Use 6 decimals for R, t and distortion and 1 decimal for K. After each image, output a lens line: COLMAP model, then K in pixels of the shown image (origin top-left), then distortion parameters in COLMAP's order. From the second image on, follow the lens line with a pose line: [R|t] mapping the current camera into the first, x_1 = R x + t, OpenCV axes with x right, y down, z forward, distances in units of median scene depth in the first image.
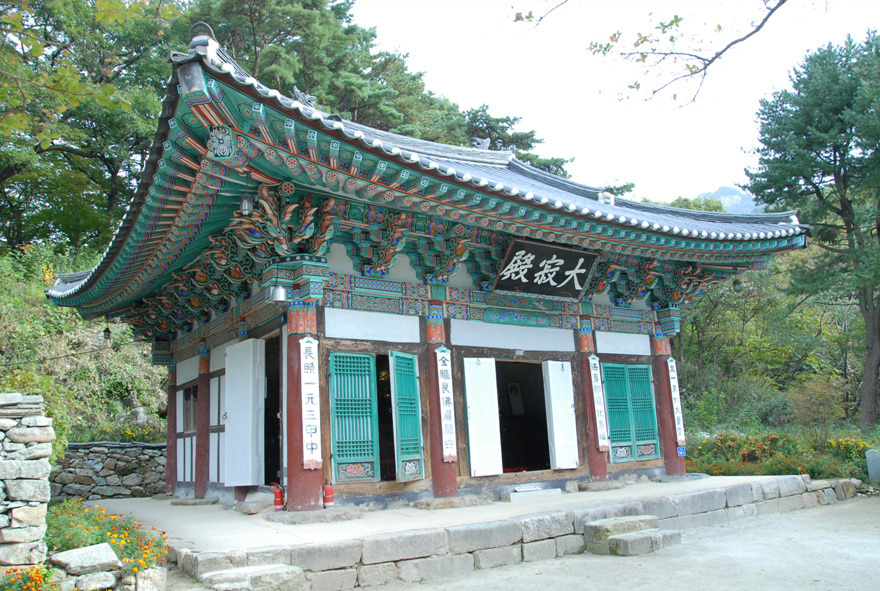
lens RADIAL K [[692.6, 0, 441.0], [0, 692.6, 298.1], [0, 0, 1]] dist [-0.099210, -0.003940]
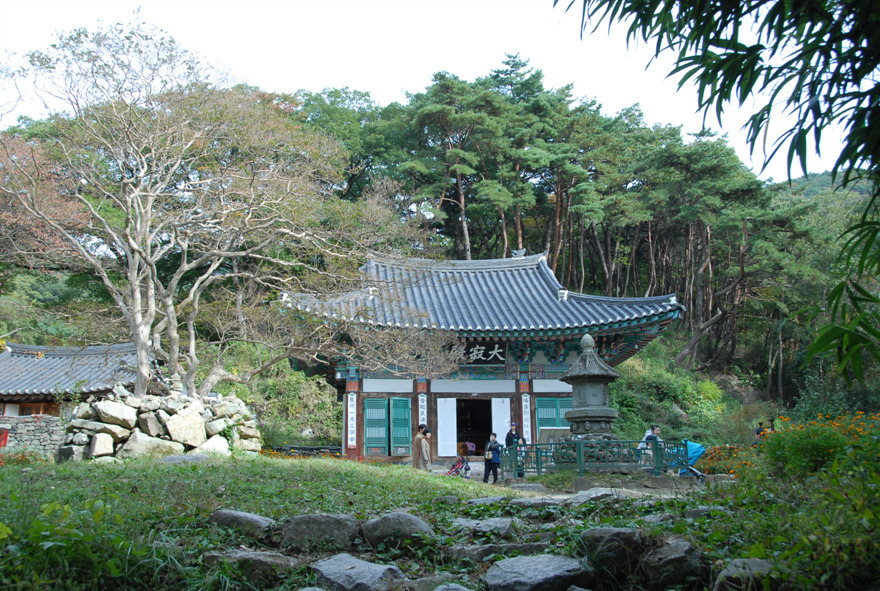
lens RADIAL K [[876.9, 0, 443.8], [0, 876.9, 297.8], [0, 0, 1]] dist [-0.008262, 0.000000]
pose [[0.873101, -0.071939, -0.482202, 1.283384], [0.076137, 0.997038, -0.010890, -0.175126], [0.481557, -0.027205, 0.875992, -1.212108]]
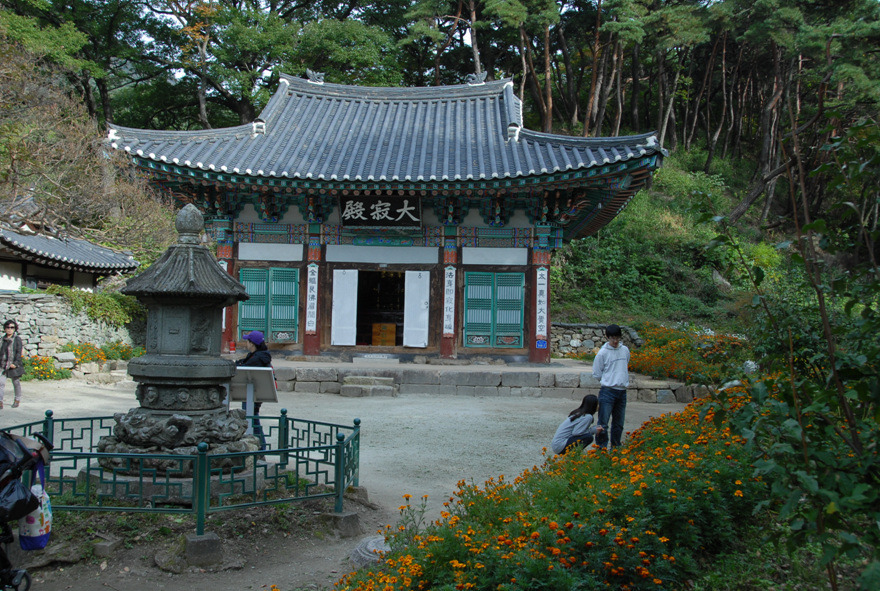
lens RADIAL K [[876.9, 0, 430.0], [0, 876.9, 275.4], [0, 0, 1]] dist [-0.008262, 0.000000]
pose [[0.794469, 0.024201, -0.606823, 1.366713], [0.070289, 0.988826, 0.131460, -0.141245], [0.603224, -0.147094, 0.783891, -0.404281]]
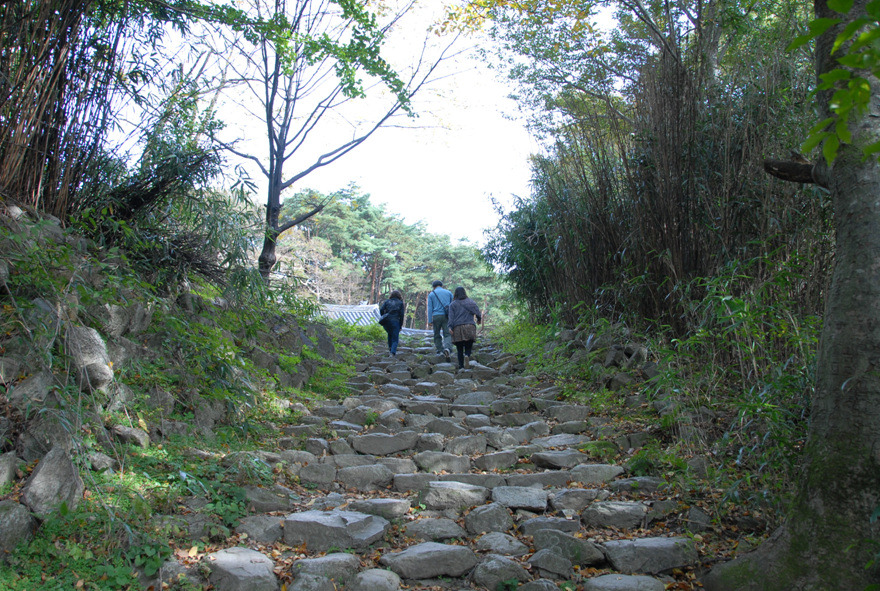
lens RADIAL K [[692.6, 0, 439.3], [0, 692.6, 294.8], [0, 0, 1]] dist [-0.099210, -0.003940]
pose [[0.973316, -0.036312, -0.226576, 1.451269], [0.019760, 0.996995, -0.074898, -0.070034], [0.228615, 0.068423, 0.971109, -2.368716]]
